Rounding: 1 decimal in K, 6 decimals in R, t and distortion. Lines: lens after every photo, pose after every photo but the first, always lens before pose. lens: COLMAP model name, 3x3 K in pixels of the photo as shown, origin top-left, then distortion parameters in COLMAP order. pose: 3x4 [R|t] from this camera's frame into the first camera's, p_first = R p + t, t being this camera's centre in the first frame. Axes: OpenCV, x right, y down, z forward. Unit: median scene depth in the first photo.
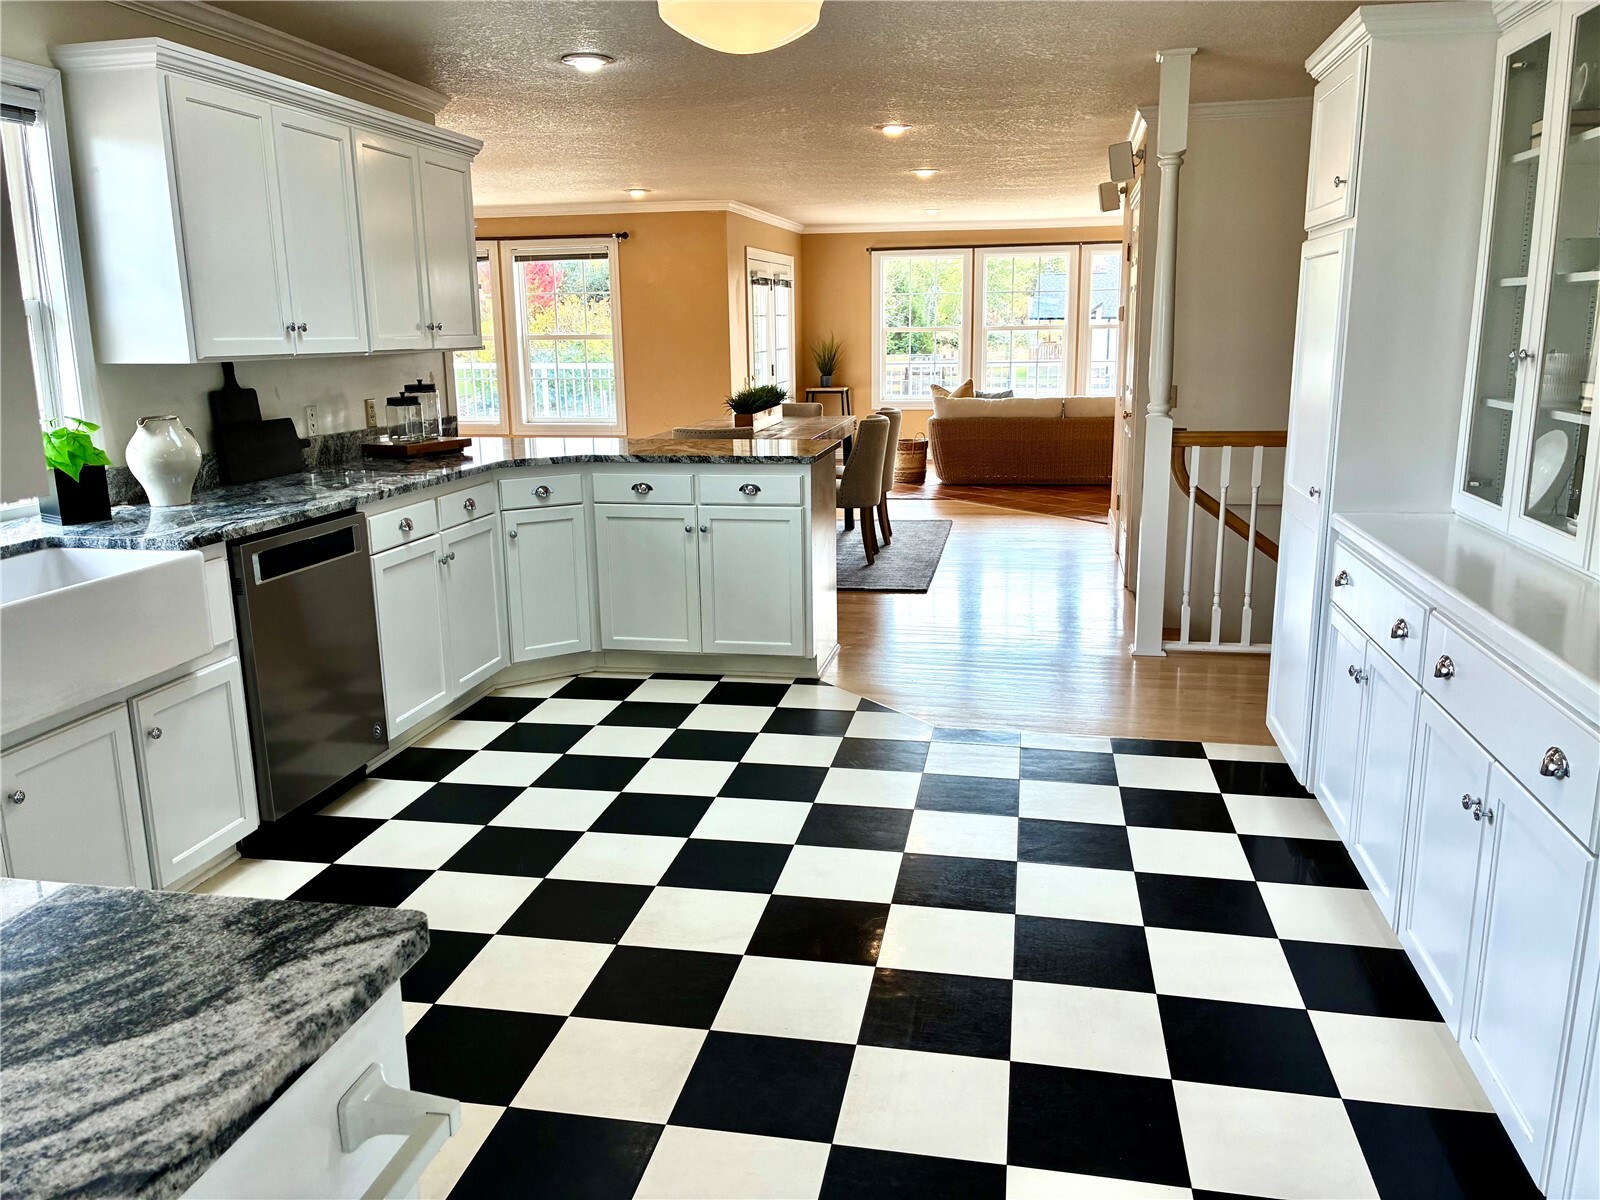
lens RADIAL K [[1219.6, 0, 800.0], [0, 1219.6, 600.0], [0, 0, 1]] dist [-0.003021, 0.002426]
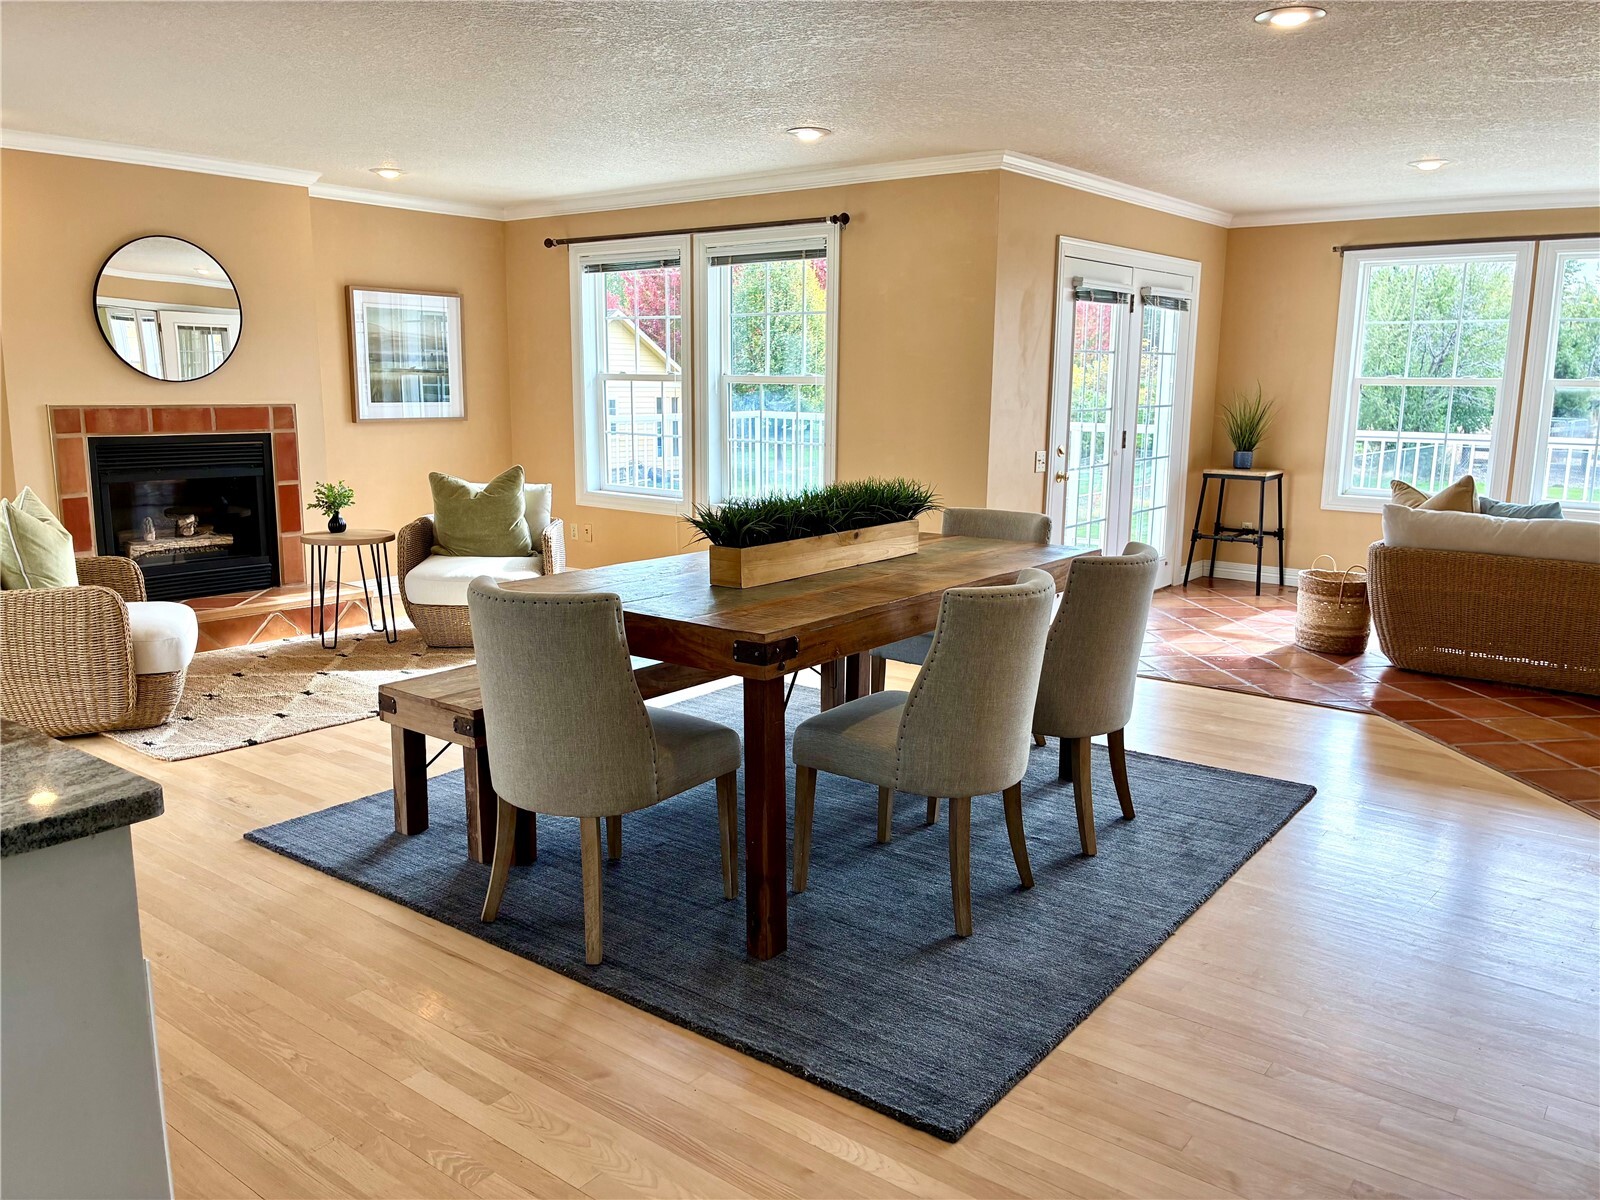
lens RADIAL K [[1219.6, 0, 800.0], [0, 1219.6, 600.0], [0, 0, 1]] dist [-0.003021, 0.002426]
pose [[0.891643, 0.103663, -0.440713, 0.119465], [-0.118323, 0.992958, -0.005829, -0.091484], [0.437005, 0.057344, 0.897629, 0.406343]]
